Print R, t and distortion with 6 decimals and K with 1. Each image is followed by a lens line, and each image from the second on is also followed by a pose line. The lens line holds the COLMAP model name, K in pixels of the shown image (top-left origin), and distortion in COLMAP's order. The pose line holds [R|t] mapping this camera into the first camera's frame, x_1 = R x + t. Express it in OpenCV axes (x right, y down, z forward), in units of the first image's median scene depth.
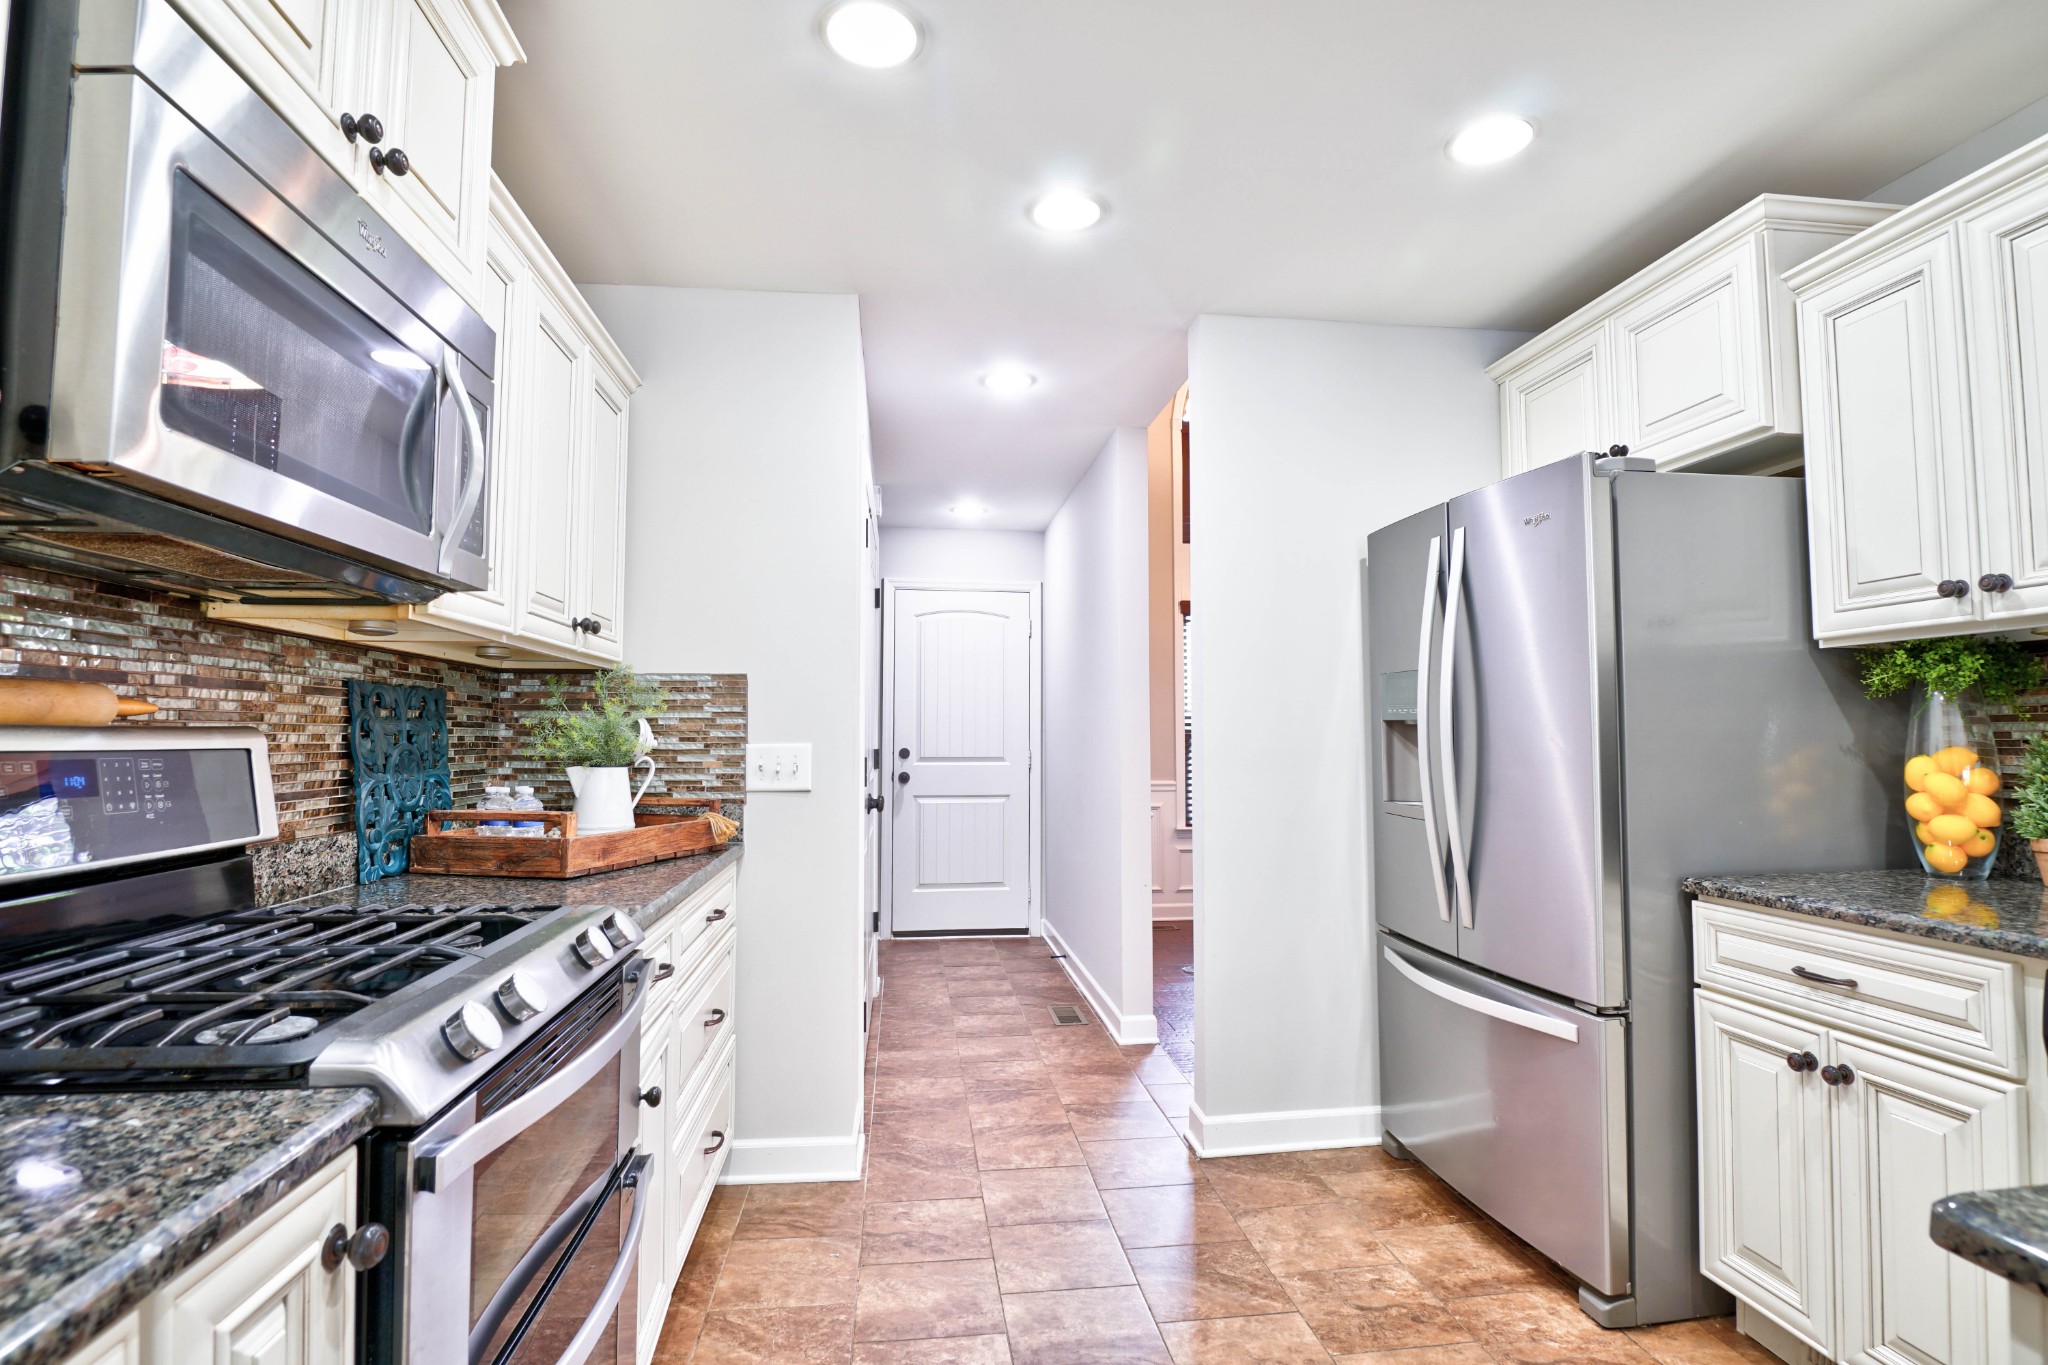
lens RADIAL K [[974.9, 0, 1032.7], [0, 974.9, 694.1], [0, 0, 1]] dist [-0.011692, -0.000087]
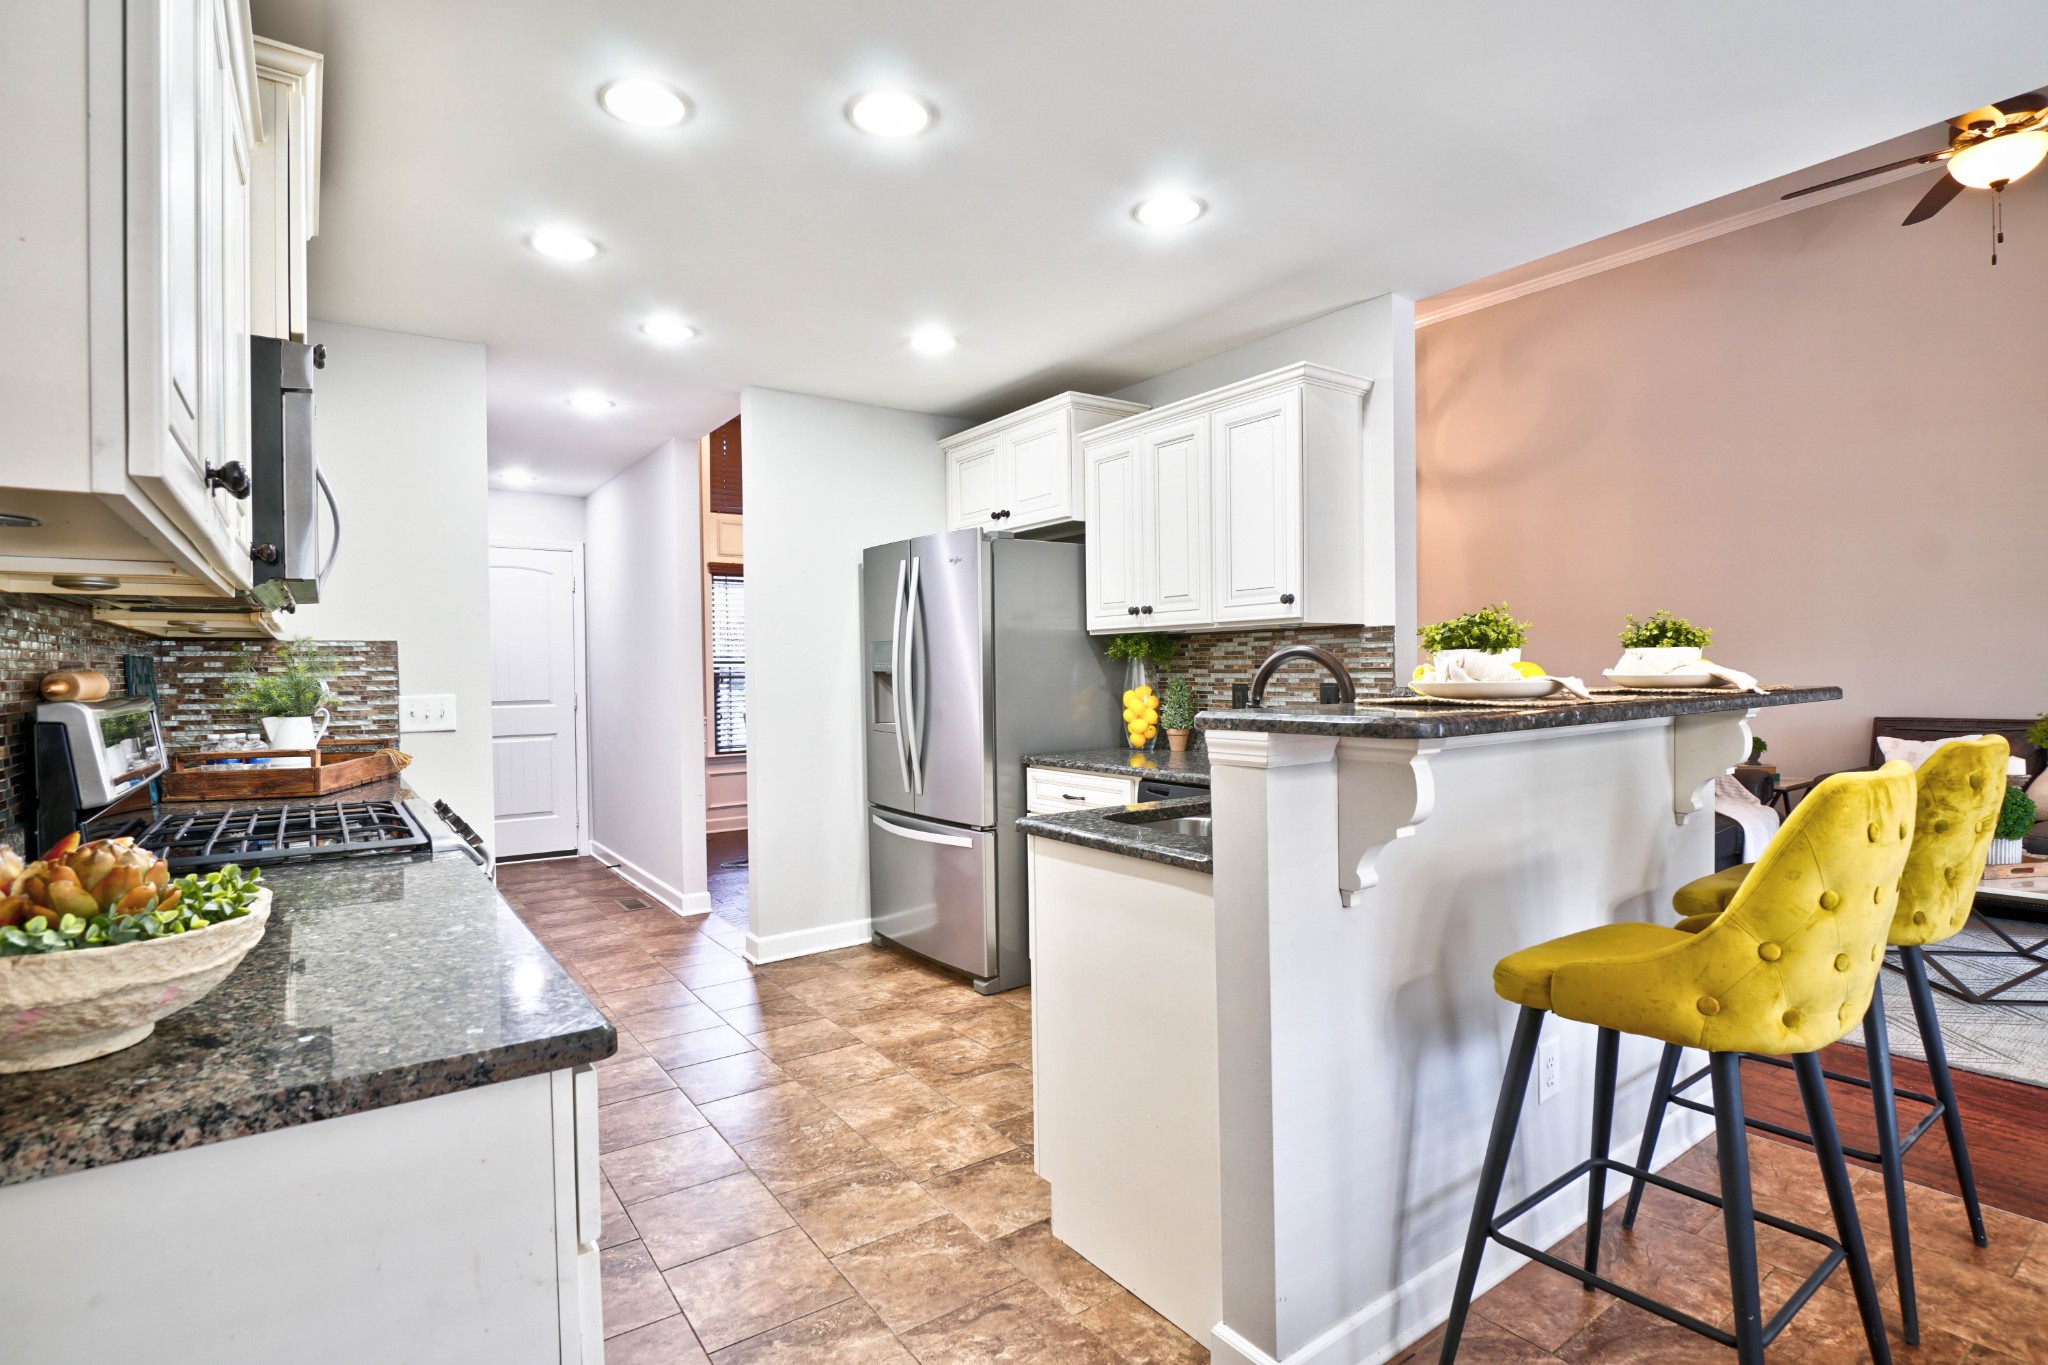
lens RADIAL K [[974.9, 0, 1031.0], [0, 974.9, 689.7], [0, 0, 1]] dist [-0.011692, -0.000087]
pose [[0.876170, -0.018839, 0.481633, -0.189222], [-0.011389, 0.998148, 0.059761, -0.044894], [-0.481867, -0.057846, 0.874333, -0.544279]]
